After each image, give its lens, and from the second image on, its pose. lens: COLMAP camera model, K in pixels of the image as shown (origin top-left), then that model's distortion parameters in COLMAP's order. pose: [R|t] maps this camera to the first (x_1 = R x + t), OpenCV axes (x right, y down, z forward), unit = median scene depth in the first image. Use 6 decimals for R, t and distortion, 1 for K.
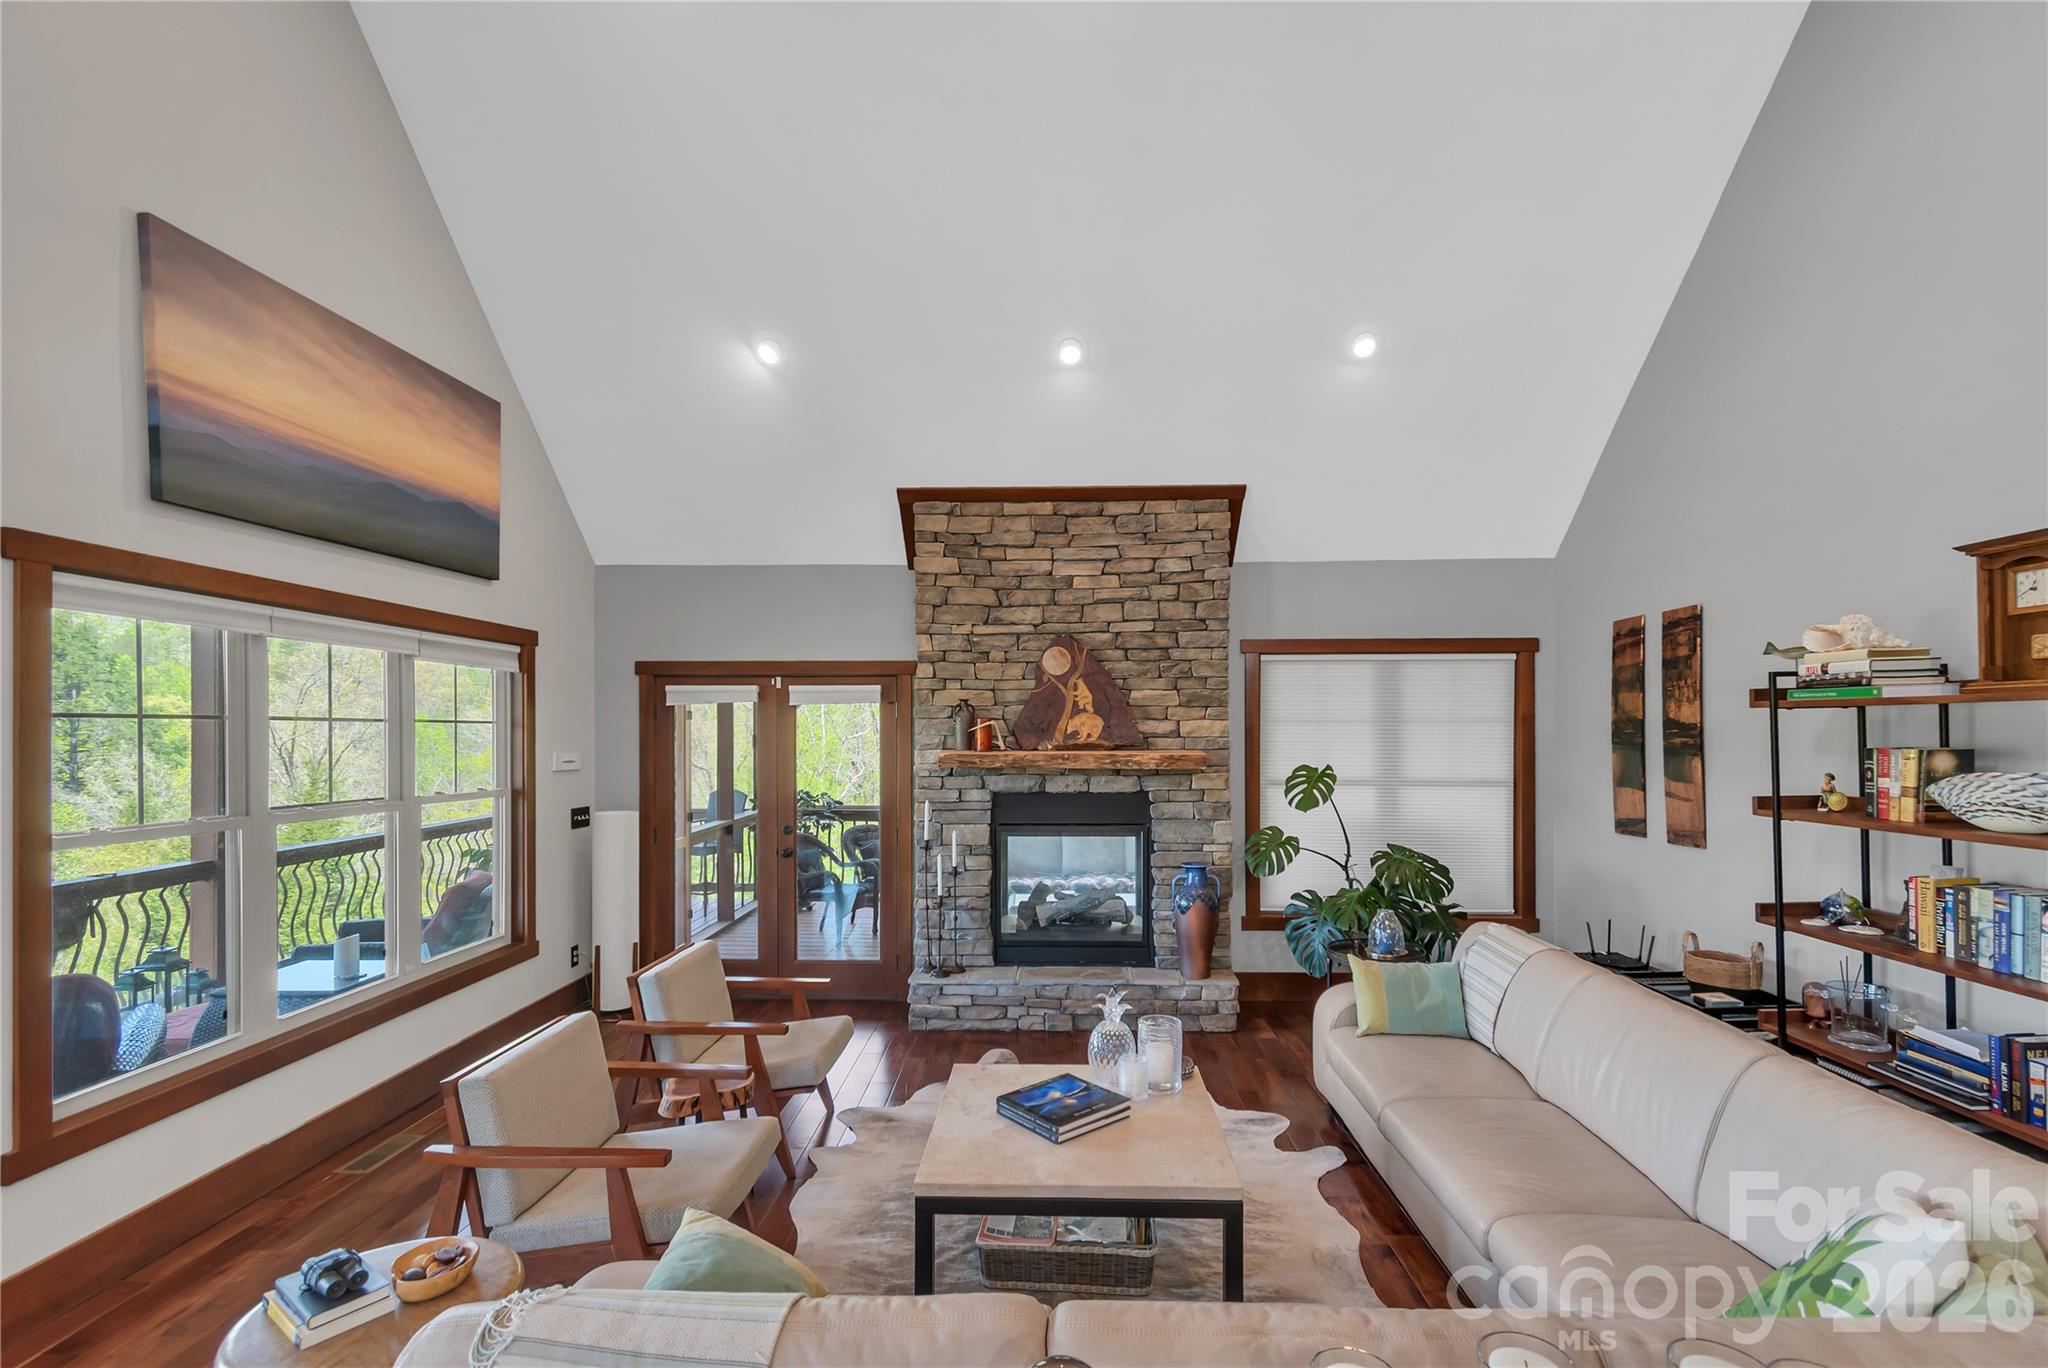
lens RADIAL K [[924.3, 0, 1036.5], [0, 924.3, 735.3], [0, 0, 1]] dist [0.004117, 0.001070]
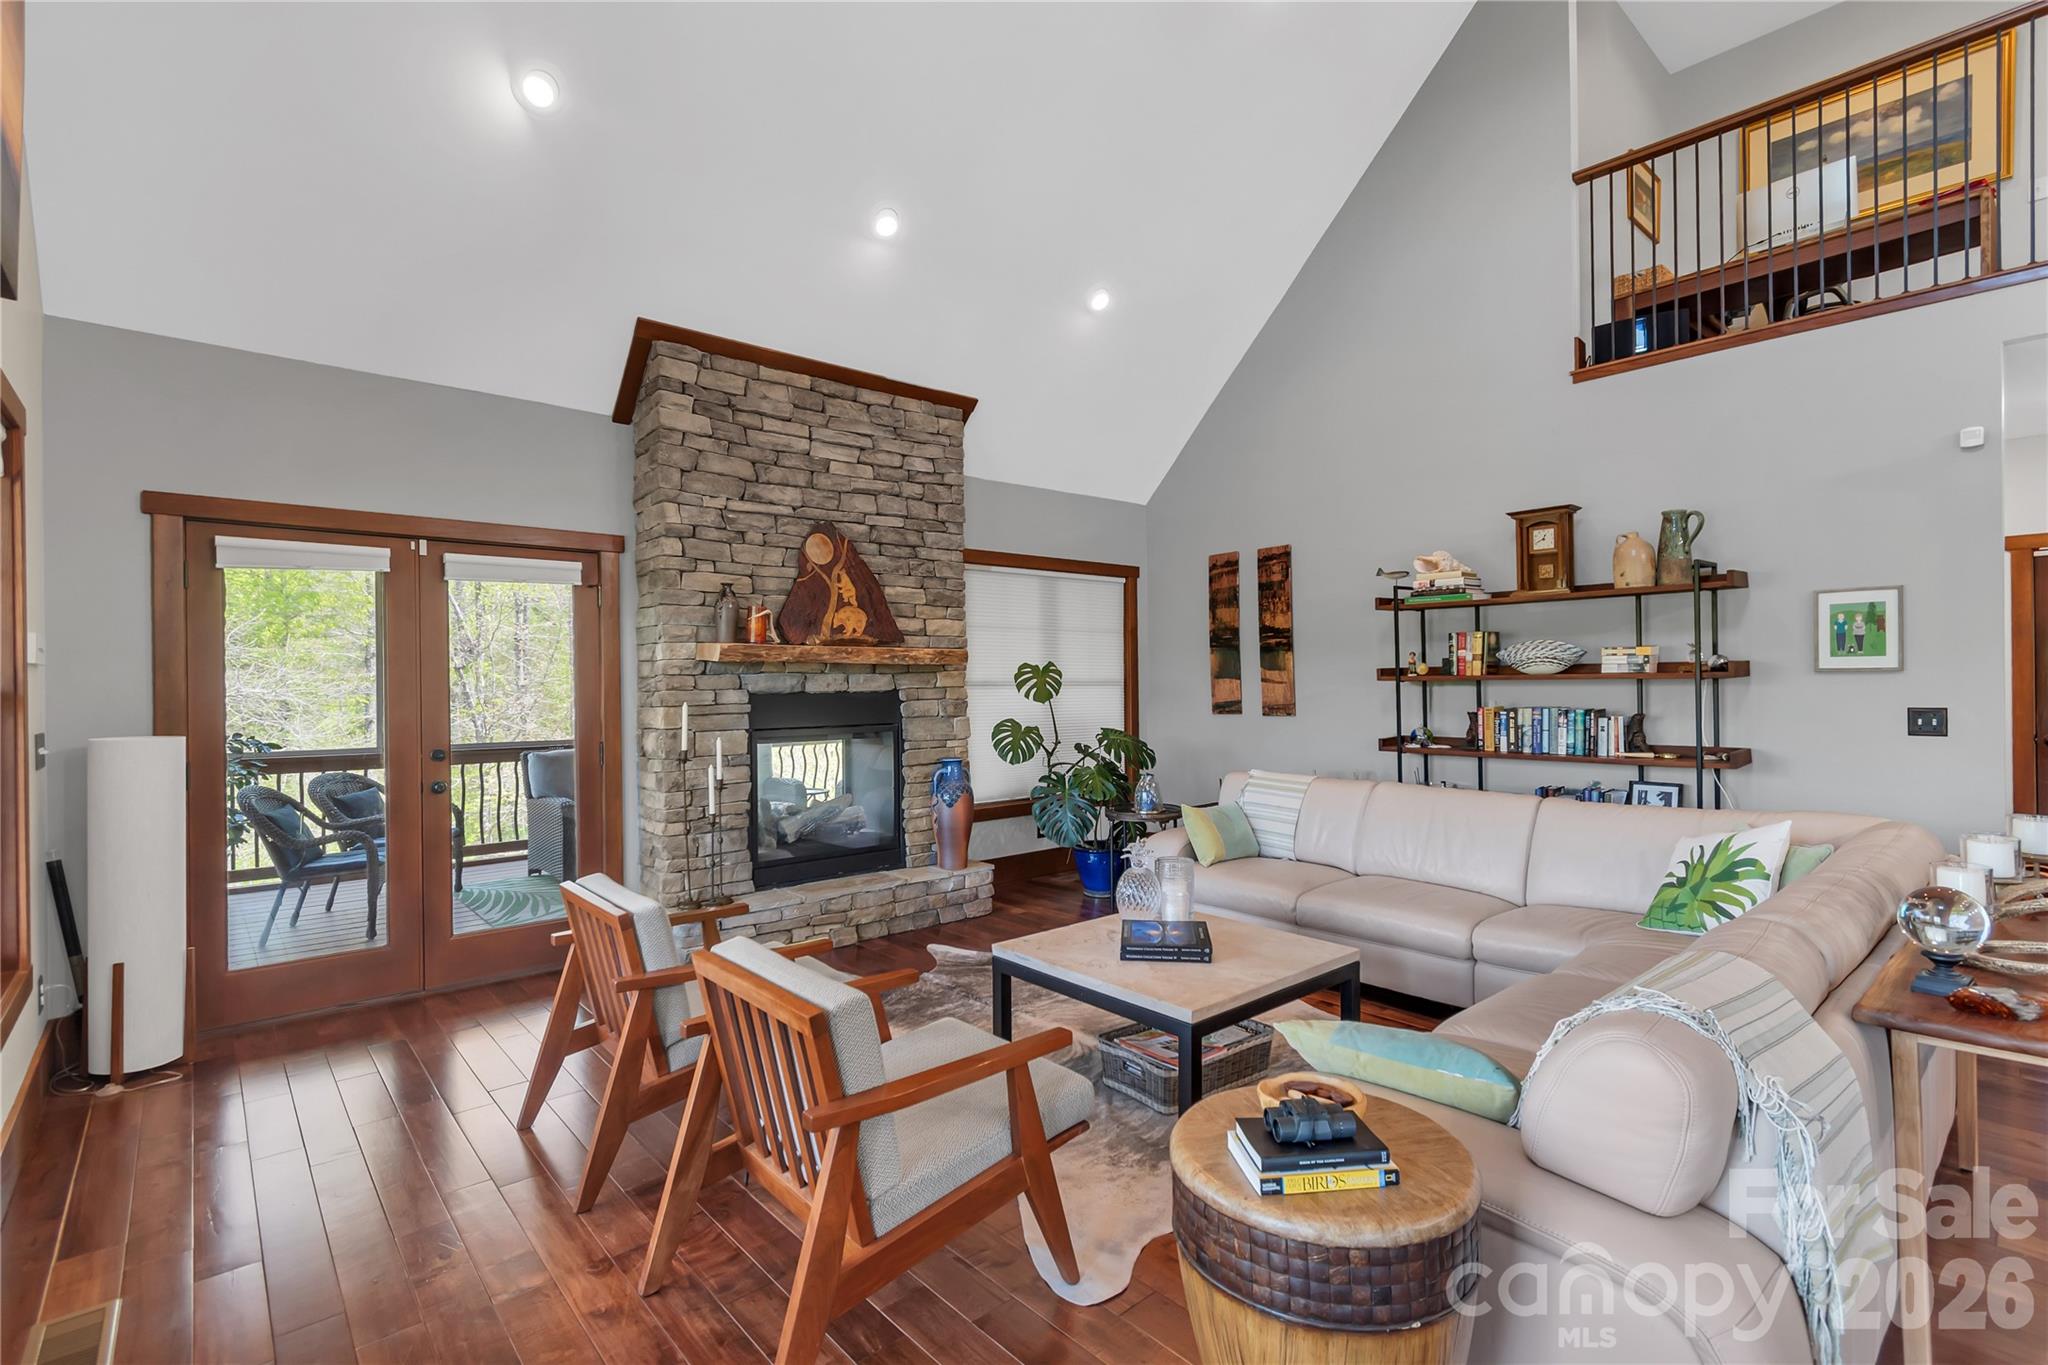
lens RADIAL K [[952.0, 0, 1005.6], [0, 952.0, 685.9], [0, 0, 1]] dist [0.006321, -0.000509]
pose [[0.736645, -0.006275, 0.676250, -0.500092], [0.011833, 0.999923, -0.003612, 0.063623], [-0.676176, 0.010662, 0.736663, 0.181749]]
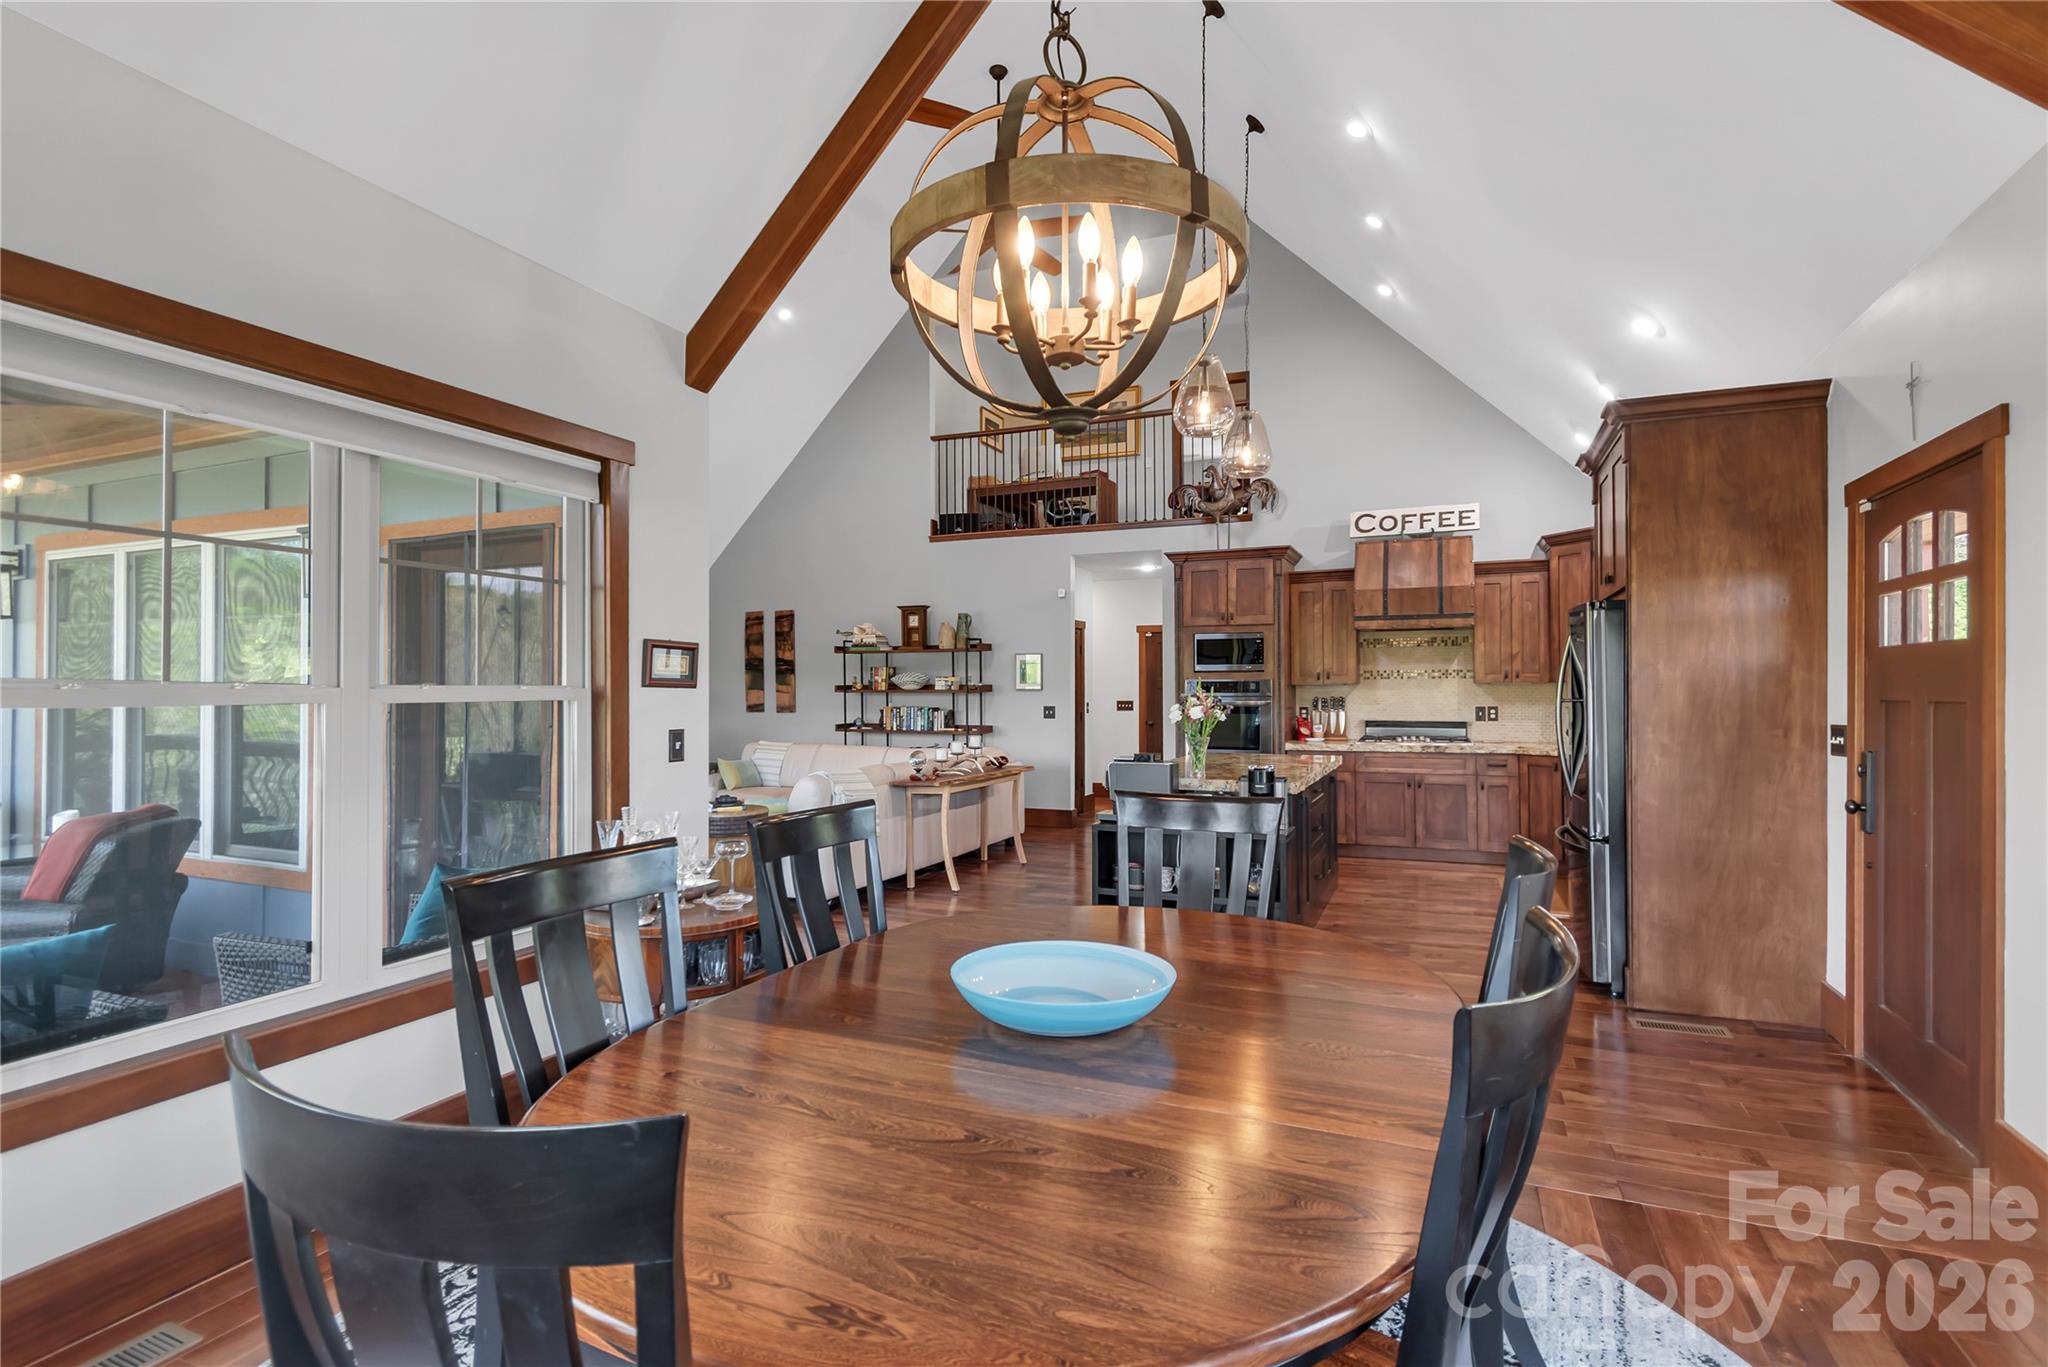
lens RADIAL K [[1036.2, 0, 1044.0], [0, 1036.2, 674.8], [0, 0, 1]] dist [0.009472, -0.002802]
pose [[0.363273, 0.017464, 0.931519, -1.275287], [0.003784, 0.999788, -0.020219, 0.067584], [-0.931675, 0.010870, 0.363130, -0.471397]]
